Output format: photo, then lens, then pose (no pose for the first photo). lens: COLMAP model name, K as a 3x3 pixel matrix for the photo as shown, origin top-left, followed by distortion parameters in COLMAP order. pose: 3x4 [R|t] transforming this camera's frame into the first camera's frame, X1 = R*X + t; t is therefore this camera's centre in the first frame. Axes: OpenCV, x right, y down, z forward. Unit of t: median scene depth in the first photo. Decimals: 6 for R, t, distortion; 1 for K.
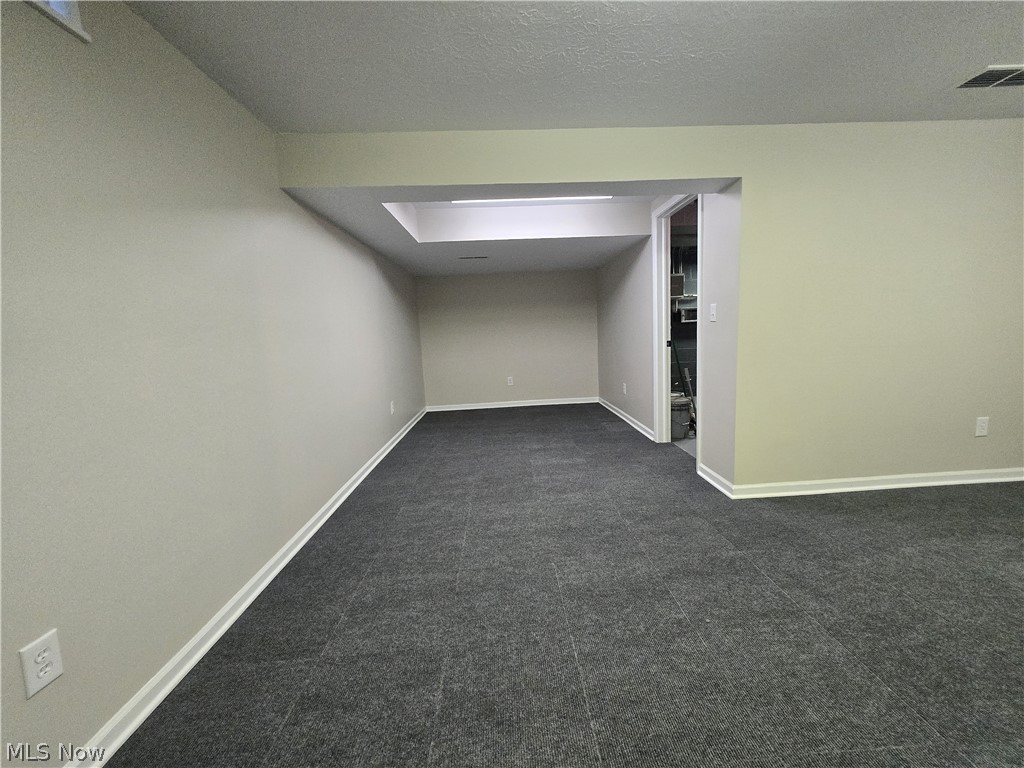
lens RADIAL K [[400.5, 0, 521.2], [0, 400.5, 383.0], [0, 0, 1]] dist [0.001599, -0.000070]
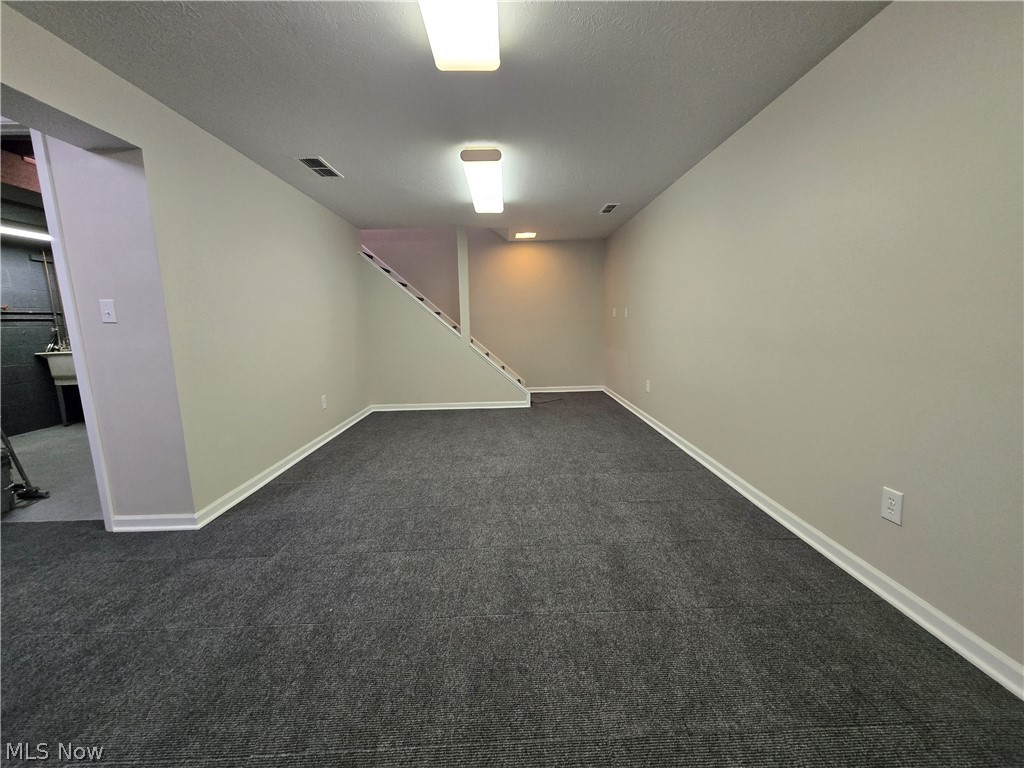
lens RADIAL K [[400.5, 0, 521.2], [0, 400.5, 383.0], [0, 0, 1]] dist [0.001599, -0.000070]
pose [[0.016775, -0.109522, 0.993843, -0.282158], [0.152173, 0.982683, 0.105724, -0.003832], [-0.988212, 0.149462, 0.033151, 0.240992]]
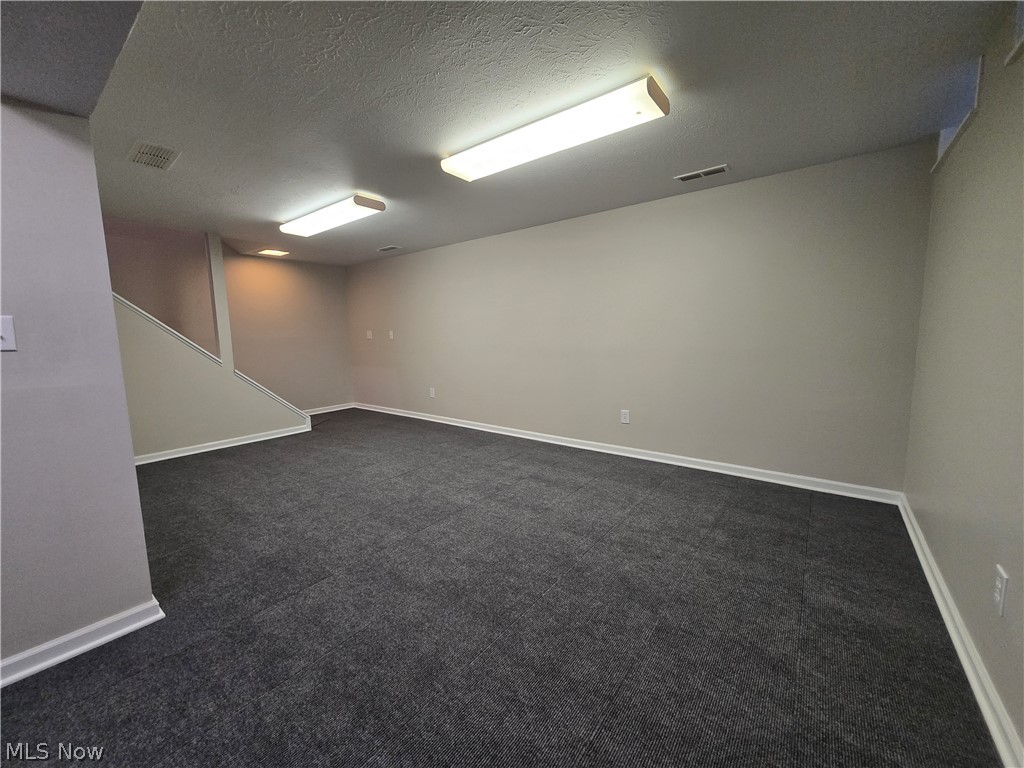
lens RADIAL K [[395.6, 0, 524.1], [0, 395.6, 382.7], [0, 0, 1]] dist [0.000971, 0.000026]
pose [[-0.767728, -0.020772, 0.640440, -0.333164], [0.136221, 0.971338, 0.194799, -0.128694], [-0.626129, 0.236794, -0.742893, 1.023141]]
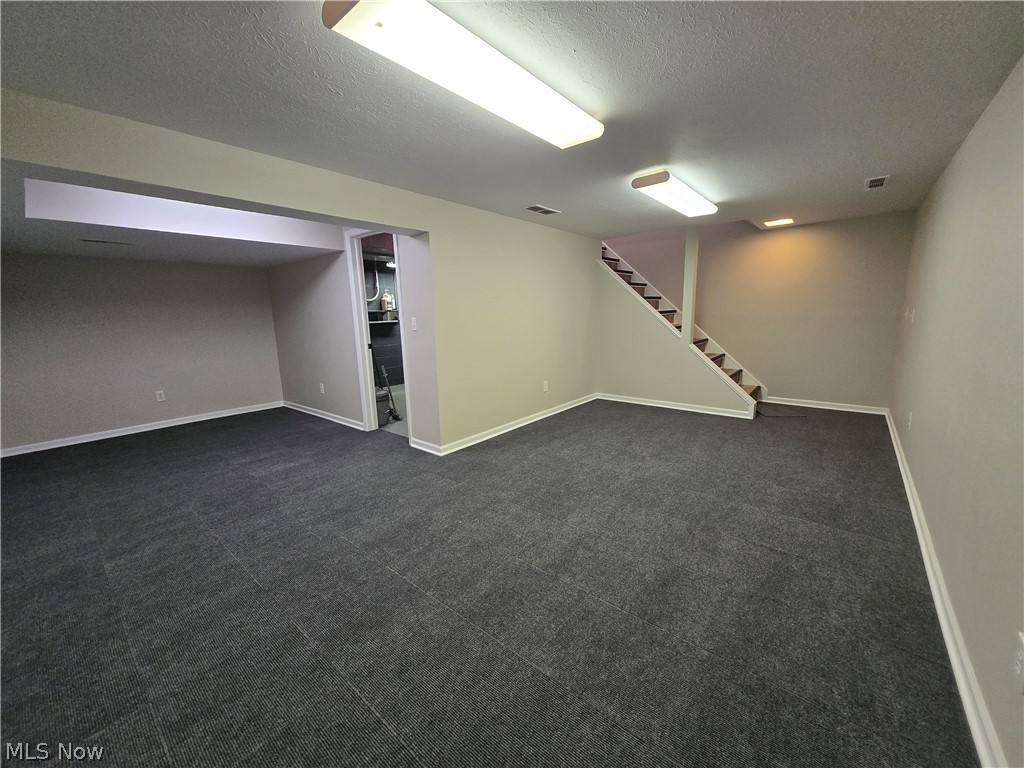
lens RADIAL K [[400.5, 0, 521.2], [0, 400.5, 383.0], [0, 0, 1]] dist [0.001599, -0.000070]
pose [[0.668982, -0.103376, 0.736055, -0.305318], [0.090373, 0.994247, 0.057501, -0.025789], [-0.737764, 0.028052, 0.674475, -0.179033]]
